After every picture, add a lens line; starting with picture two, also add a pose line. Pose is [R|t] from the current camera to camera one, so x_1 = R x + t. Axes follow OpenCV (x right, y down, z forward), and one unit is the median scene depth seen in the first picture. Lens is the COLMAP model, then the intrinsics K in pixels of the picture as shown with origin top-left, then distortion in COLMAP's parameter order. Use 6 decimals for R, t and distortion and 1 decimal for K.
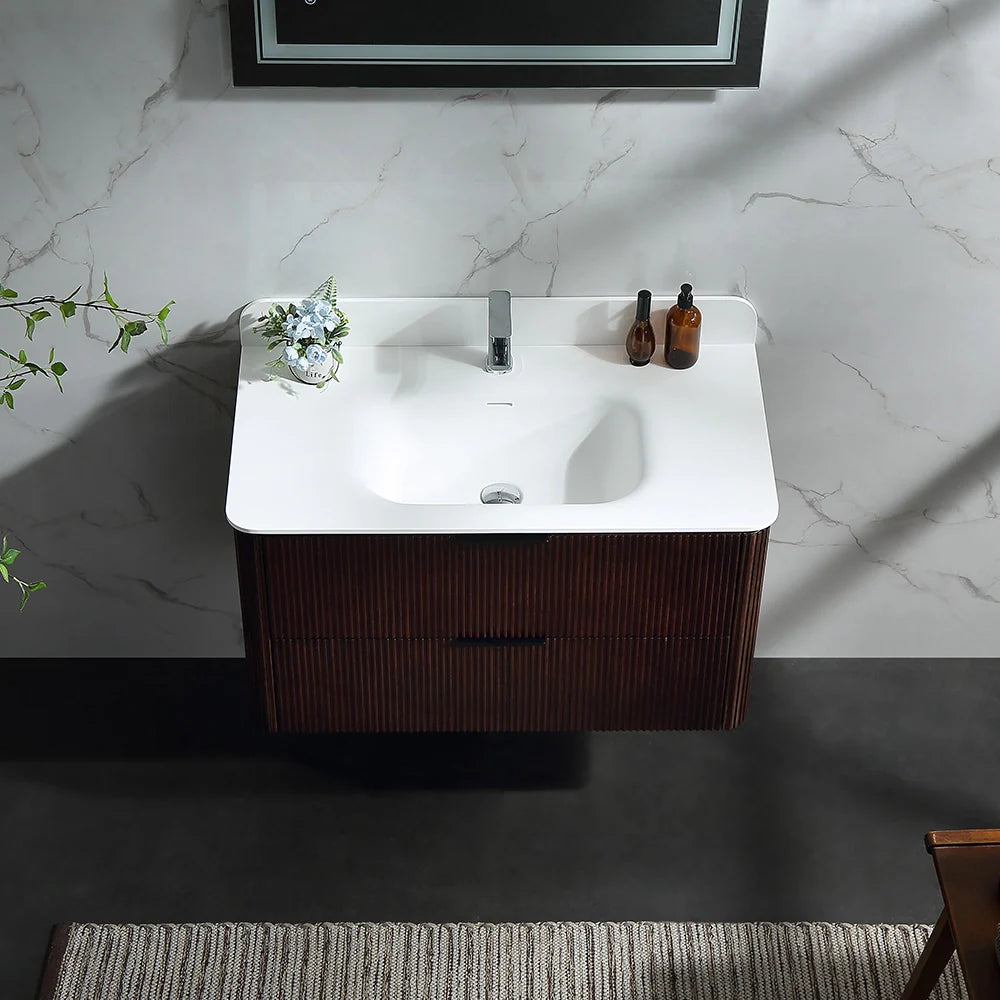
lens RADIAL K [[2430.1, 0, 486.5], [0, 2430.1, 528.6], [0, 0, 1]] dist [0.167700, 0.000000]
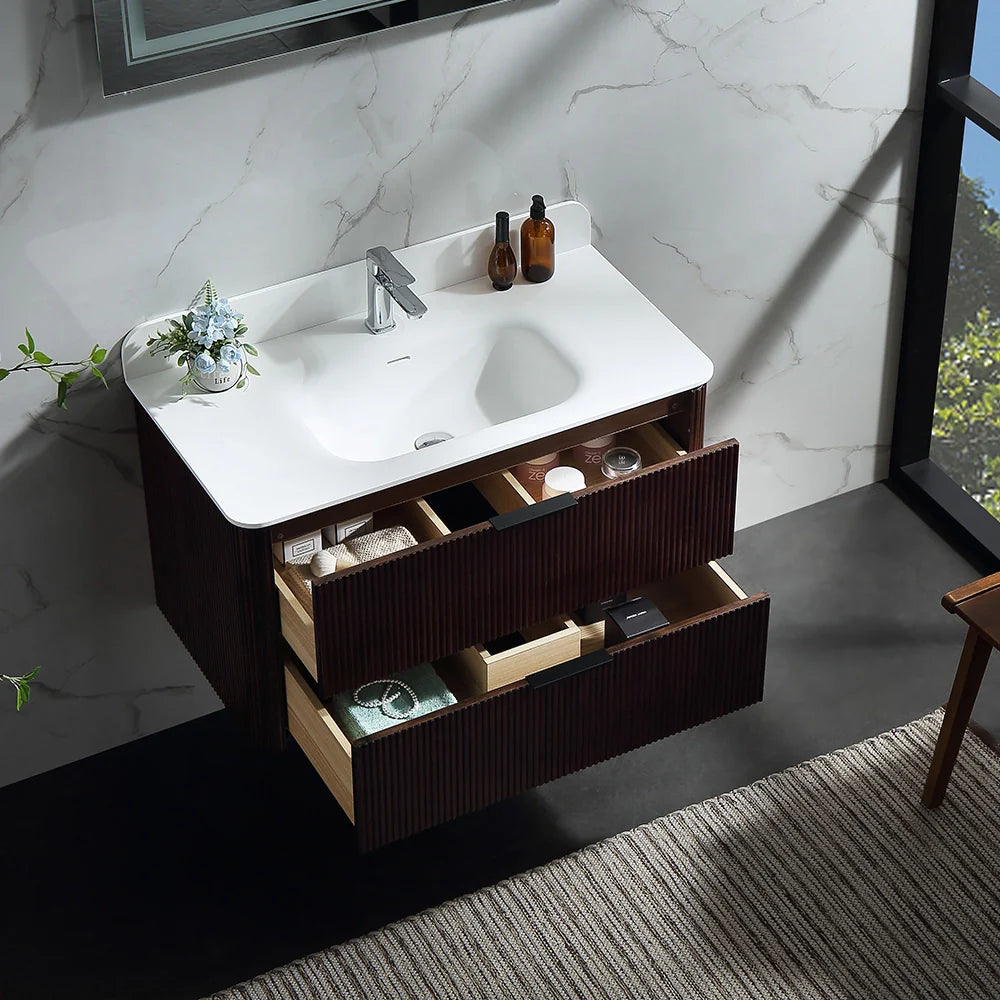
lens RADIAL K [[2740.3, 0, 590.6], [0, 2740.3, 512.1], [0, 0, 1]] dist [0.256077, 0.000000]
pose [[0.879071, -0.294007, 0.375225, -0.364889], [0.329013, 0.943807, -0.031288, 0.068959], [-0.344941, 0.150958, 0.926406, -0.068332]]
